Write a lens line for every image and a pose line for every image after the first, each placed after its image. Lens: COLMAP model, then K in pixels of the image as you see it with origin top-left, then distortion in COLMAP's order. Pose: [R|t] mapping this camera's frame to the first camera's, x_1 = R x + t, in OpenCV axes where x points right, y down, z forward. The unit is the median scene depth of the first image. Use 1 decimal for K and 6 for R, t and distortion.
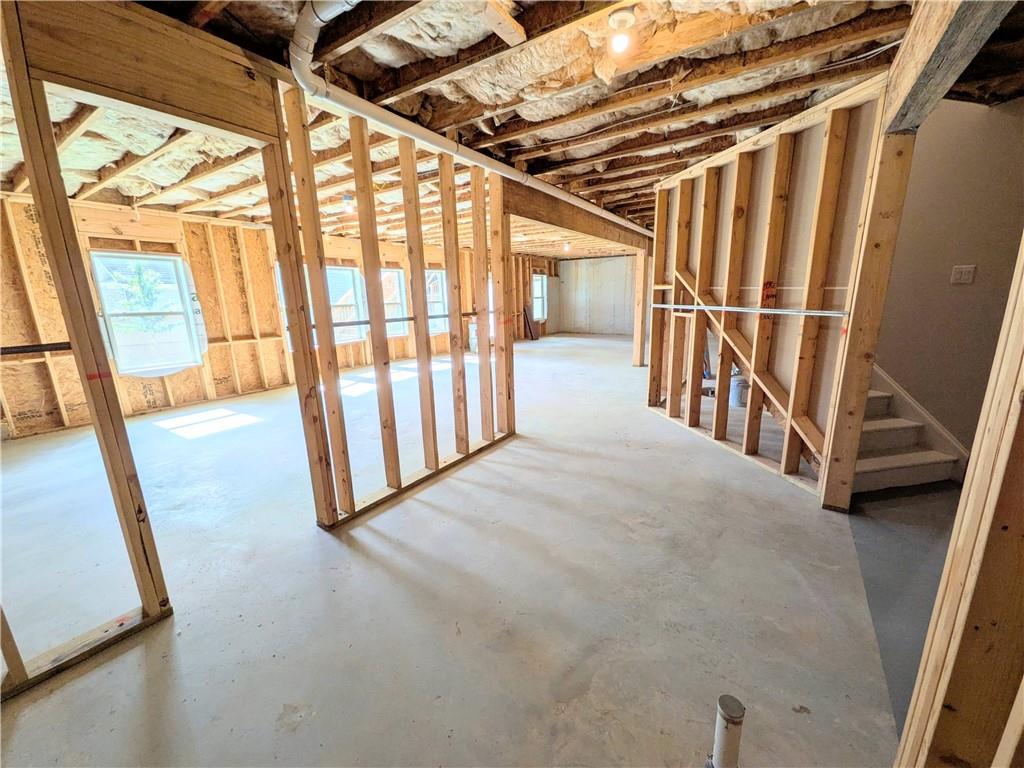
lens RADIAL K [[408.5, 0, 515.0], [0, 408.5, 387.8], [0, 0, 1]] dist [-0.001887, -0.000043]
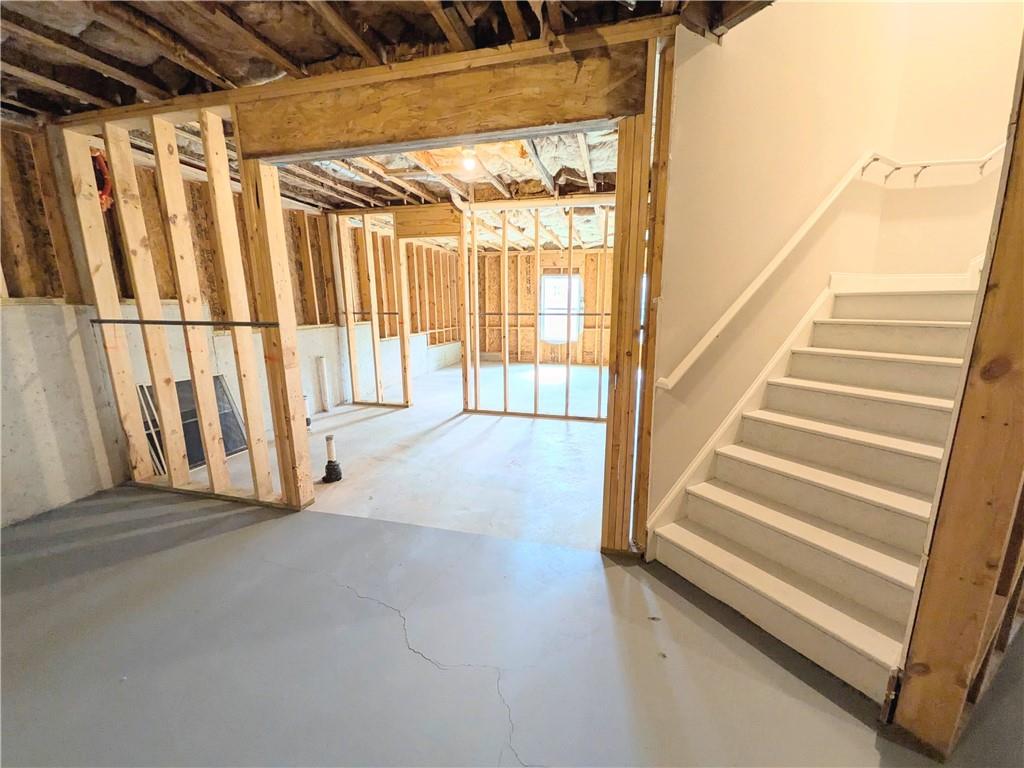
lens RADIAL K [[408.5, 0, 512.7], [0, 408.5, 386.7], [0, 0, 1]] dist [-0.001887, -0.000043]
pose [[0.321473, 0.205538, -0.924342, 0.755059], [-0.212883, 0.966857, 0.140954, -0.060074], [0.922679, 0.151464, 0.354574, 0.228914]]
